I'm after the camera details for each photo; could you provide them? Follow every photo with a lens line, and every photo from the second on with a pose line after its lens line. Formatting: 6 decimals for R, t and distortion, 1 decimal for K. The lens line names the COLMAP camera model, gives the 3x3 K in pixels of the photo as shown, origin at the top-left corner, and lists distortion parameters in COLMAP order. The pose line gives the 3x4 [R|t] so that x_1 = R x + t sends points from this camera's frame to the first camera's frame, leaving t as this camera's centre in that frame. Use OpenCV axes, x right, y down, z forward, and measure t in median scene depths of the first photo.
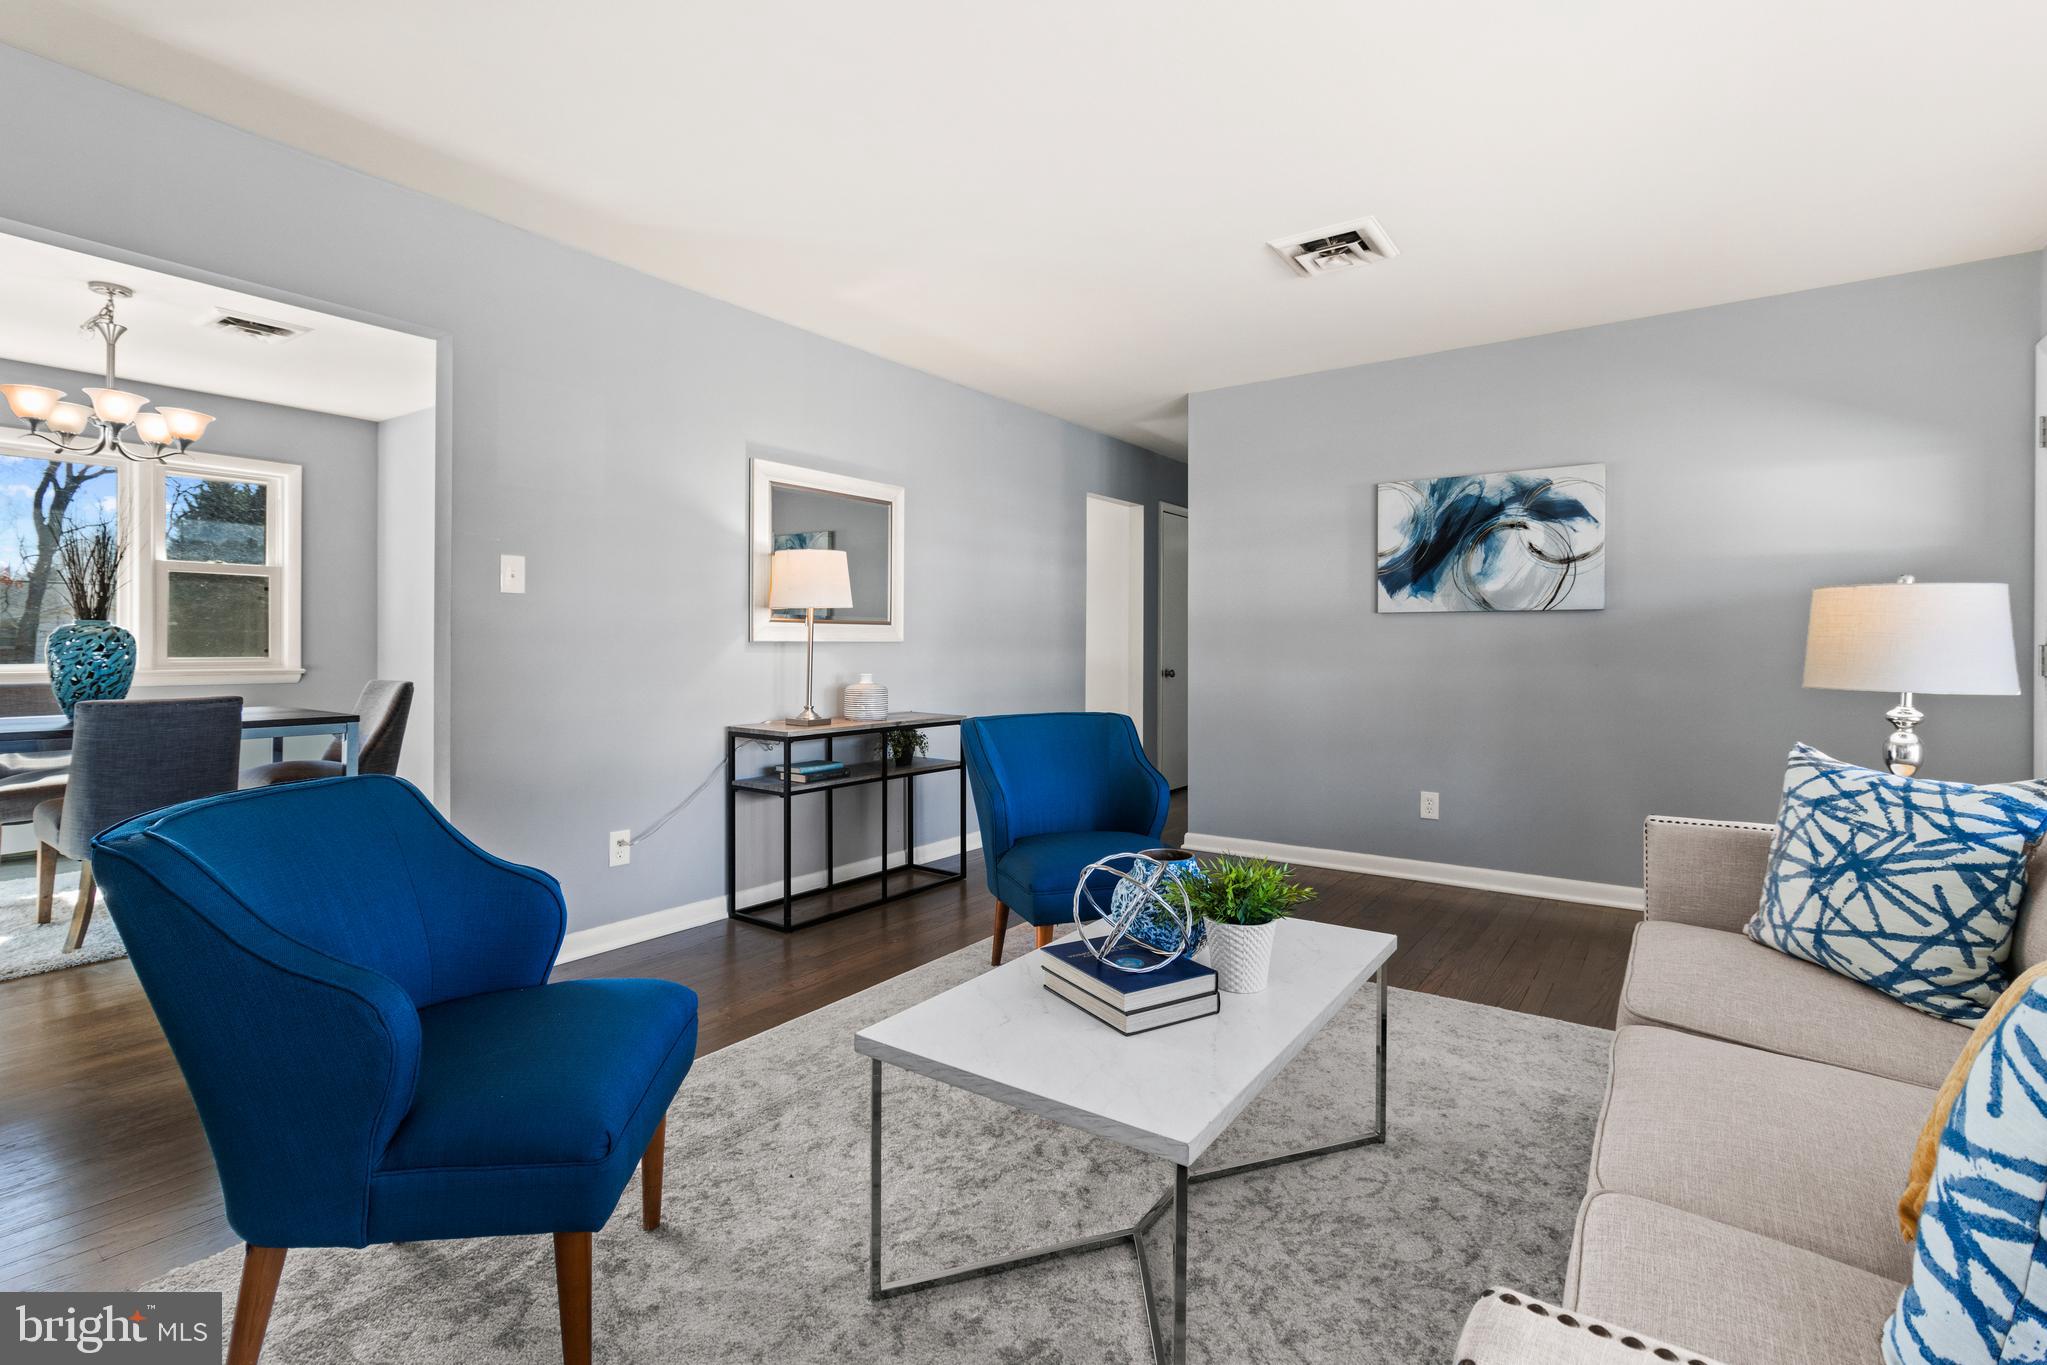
lens RADIAL K [[955.4, 0, 1014.1], [0, 955.4, 650.8], [0, 0, 1]] dist [0.000166, 0.000525]
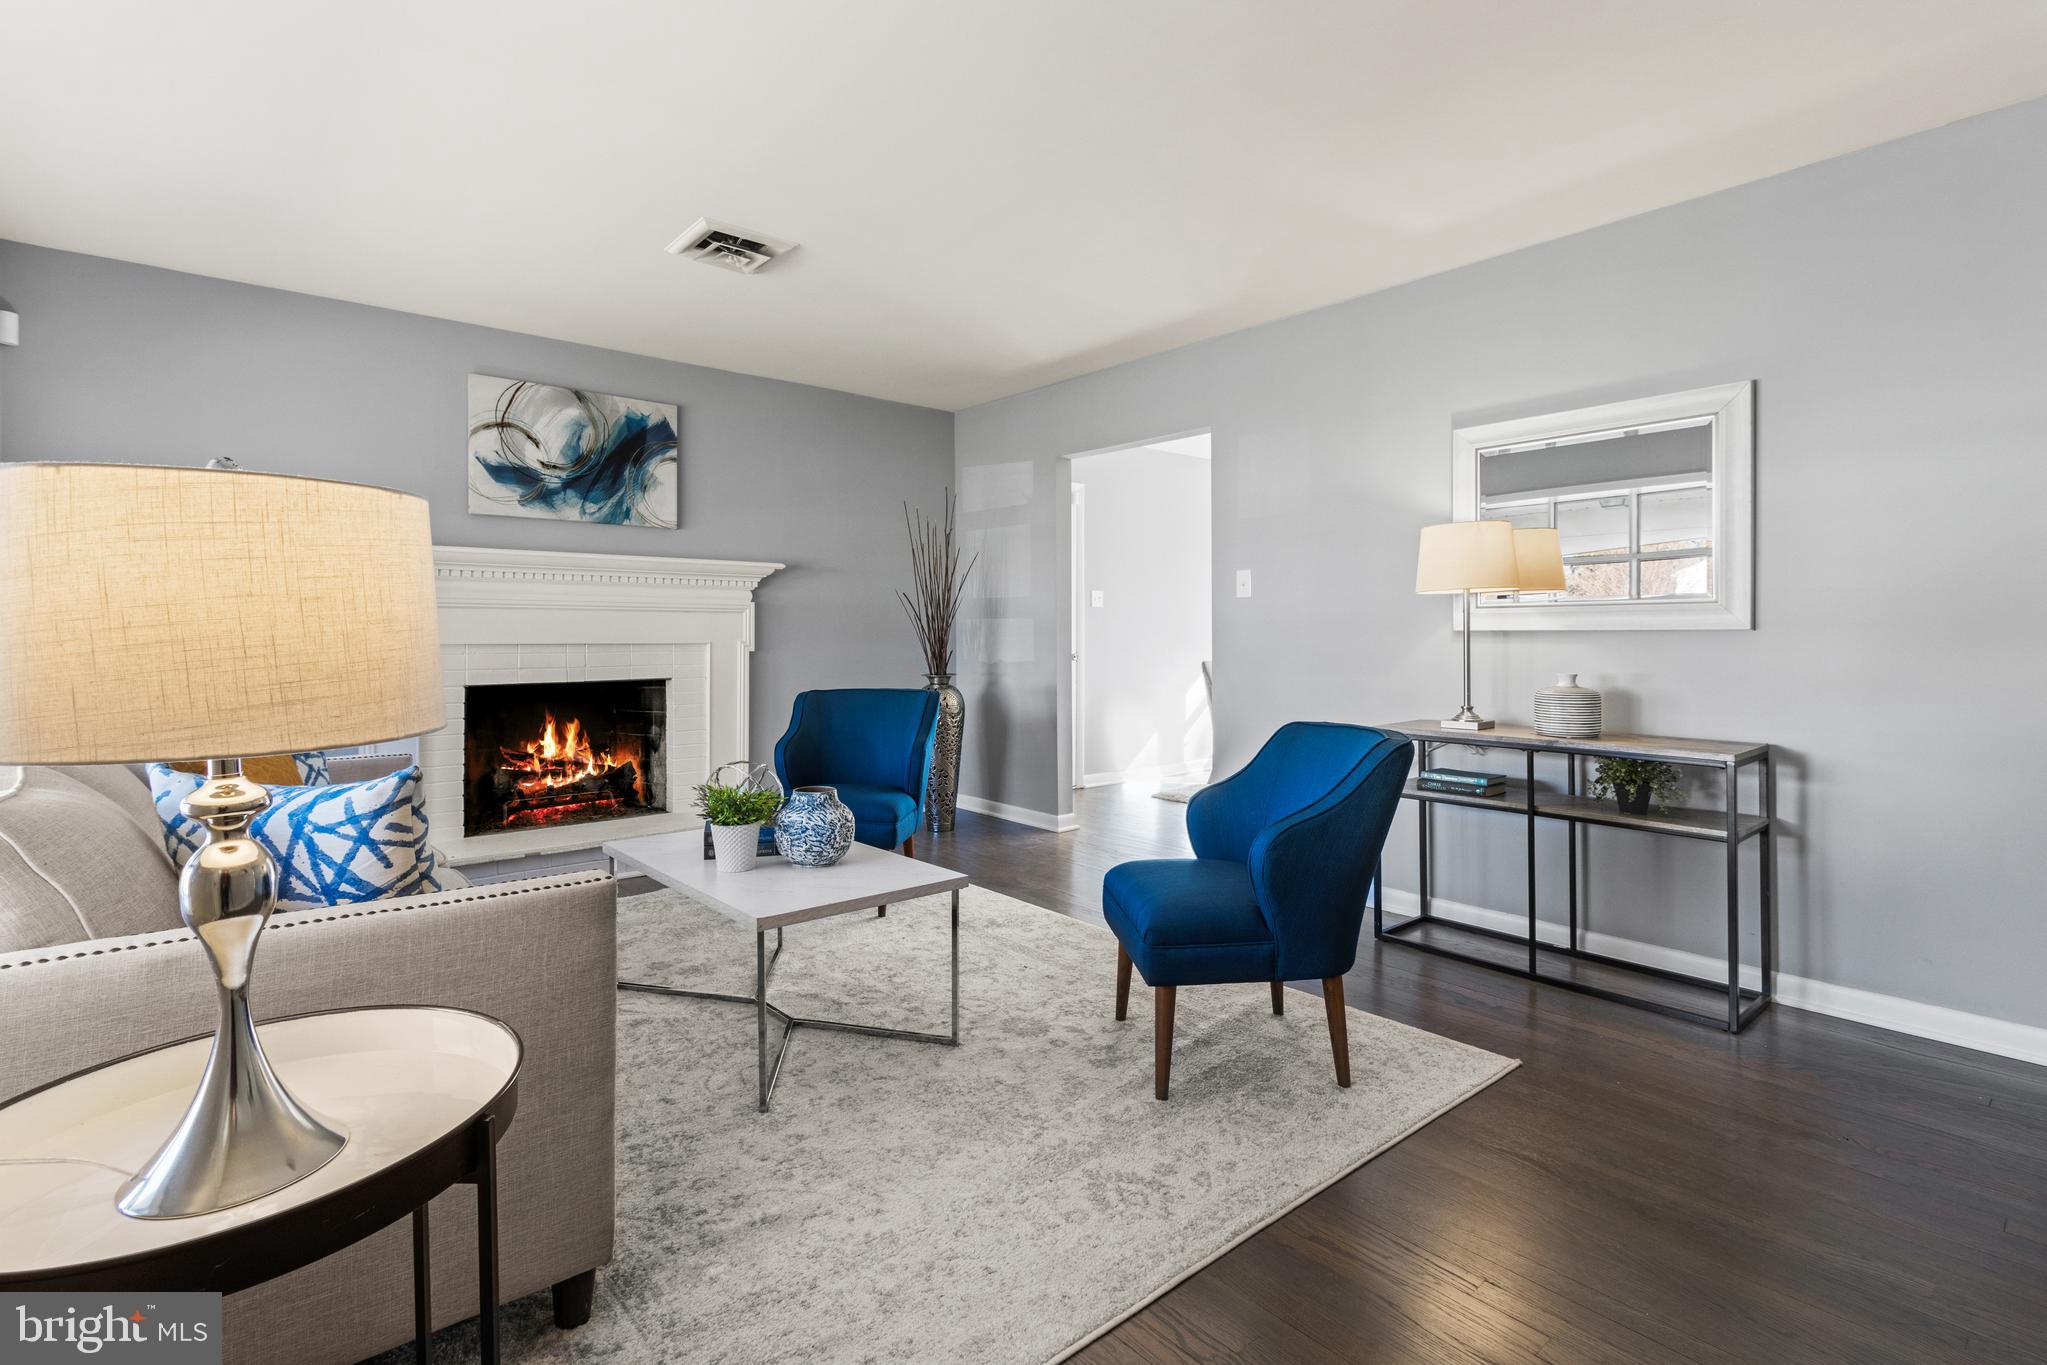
lens RADIAL K [[955.8, 0, 1018.7], [0, 955.8, 638.6], [0, 0, 1]] dist [-0.003288, 0.000178]
pose [[-0.249580, 0.002078, -0.968352, 0.674183], [-0.006286, 0.999973, 0.003766, -0.002826], [0.968334, 0.007027, -0.249560, 0.781782]]
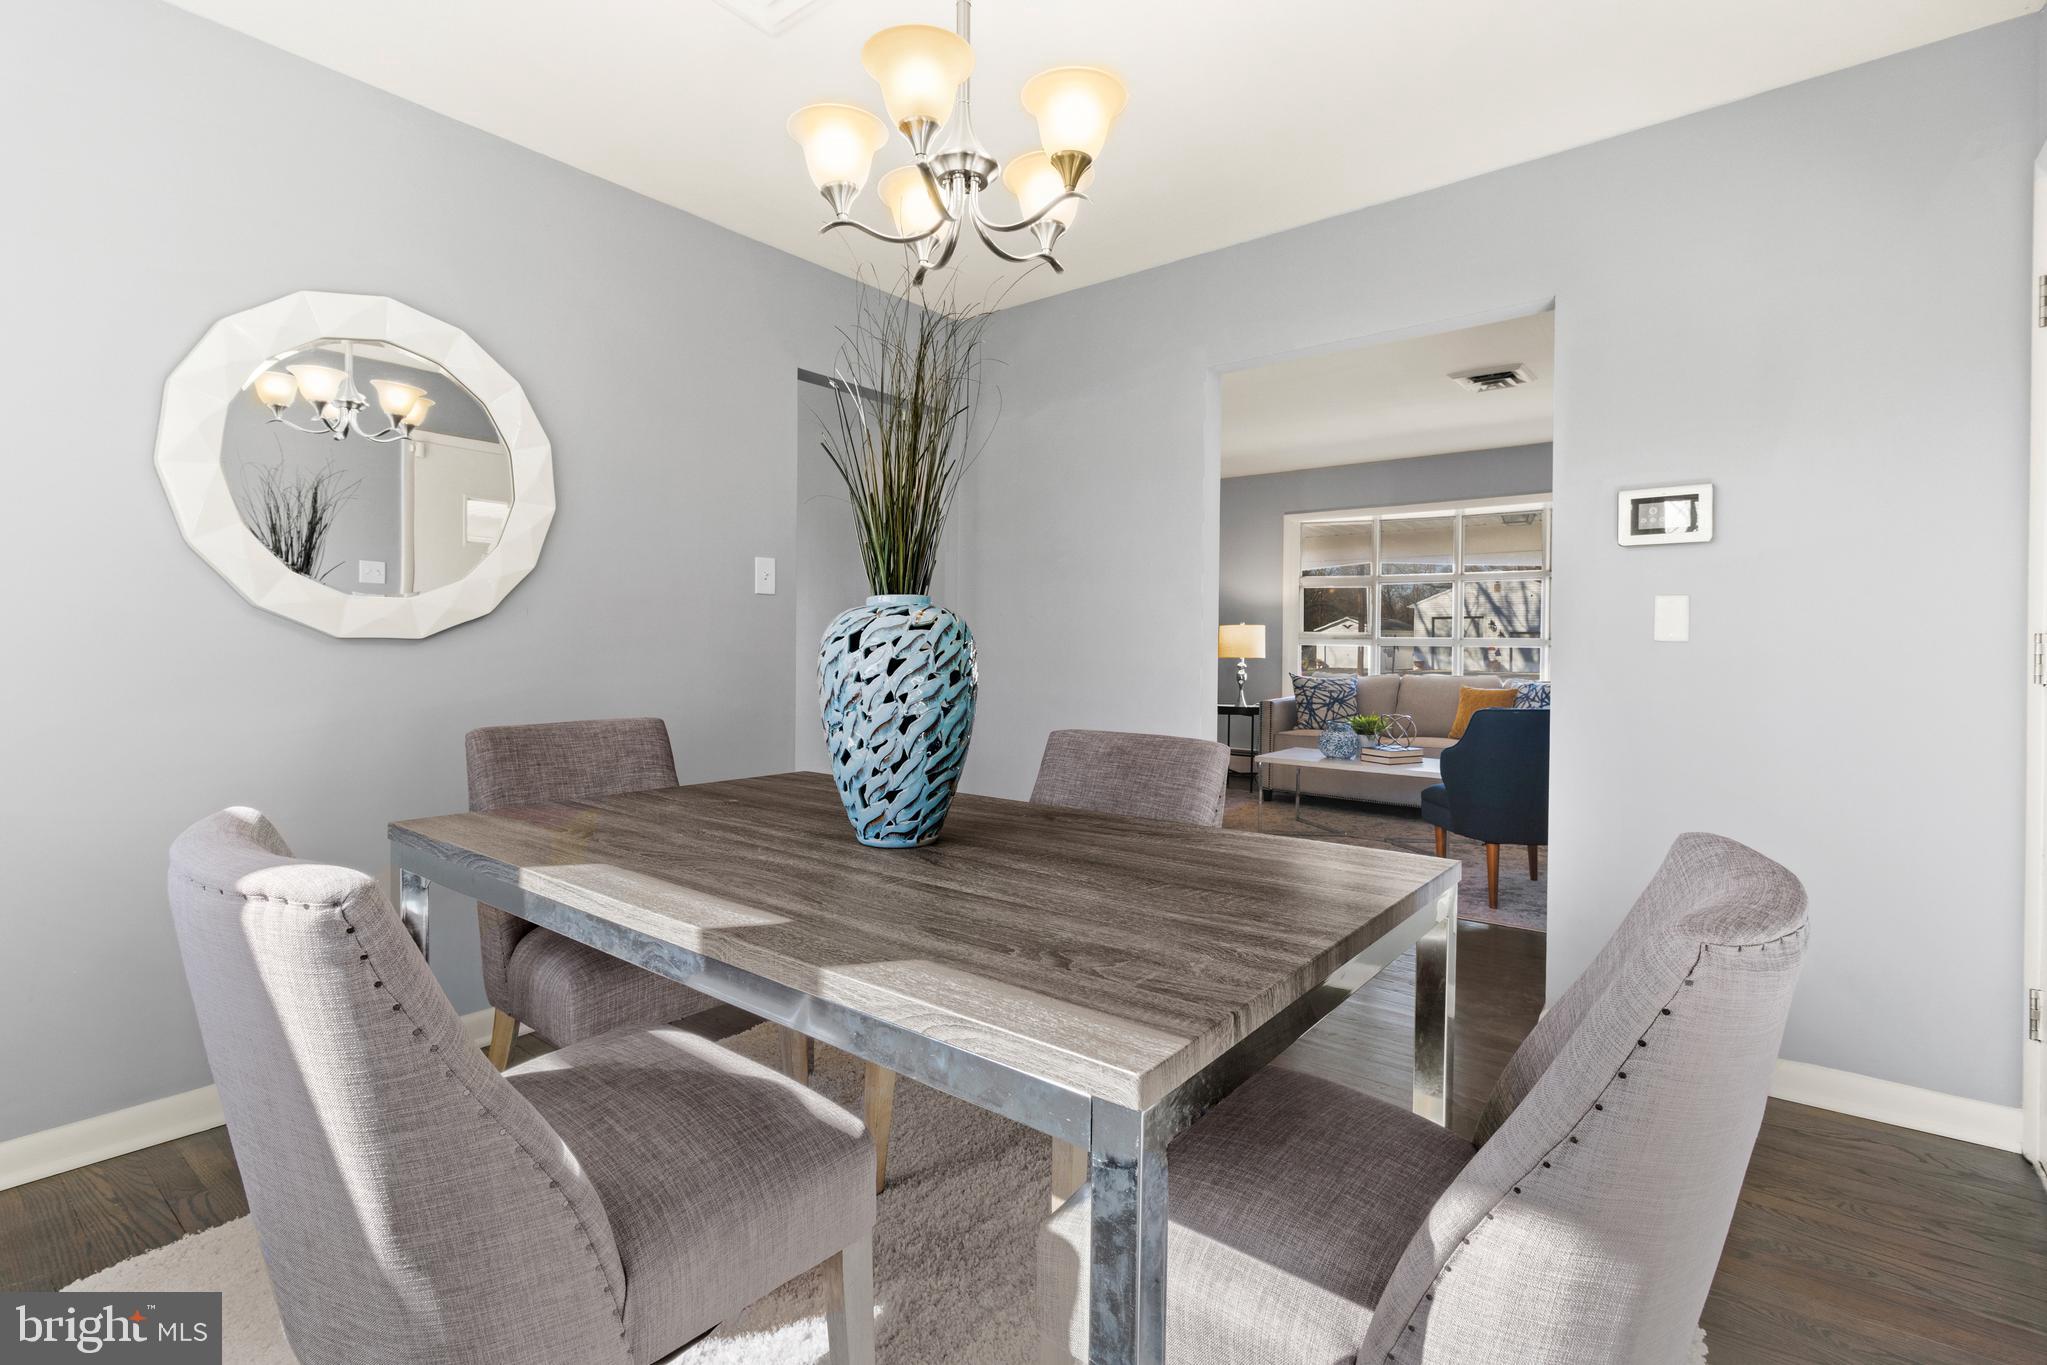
lens RADIAL K [[955.8, 0, 1018.7], [0, 955.8, 638.6], [0, 0, 1]] dist [-0.003288, 0.000178]
pose [[0.062876, -0.000400, 0.998021, -1.271329], [0.001533, 0.999999, 0.000304, -0.013151], [-0.998020, 0.001511, 0.062876, 0.843301]]
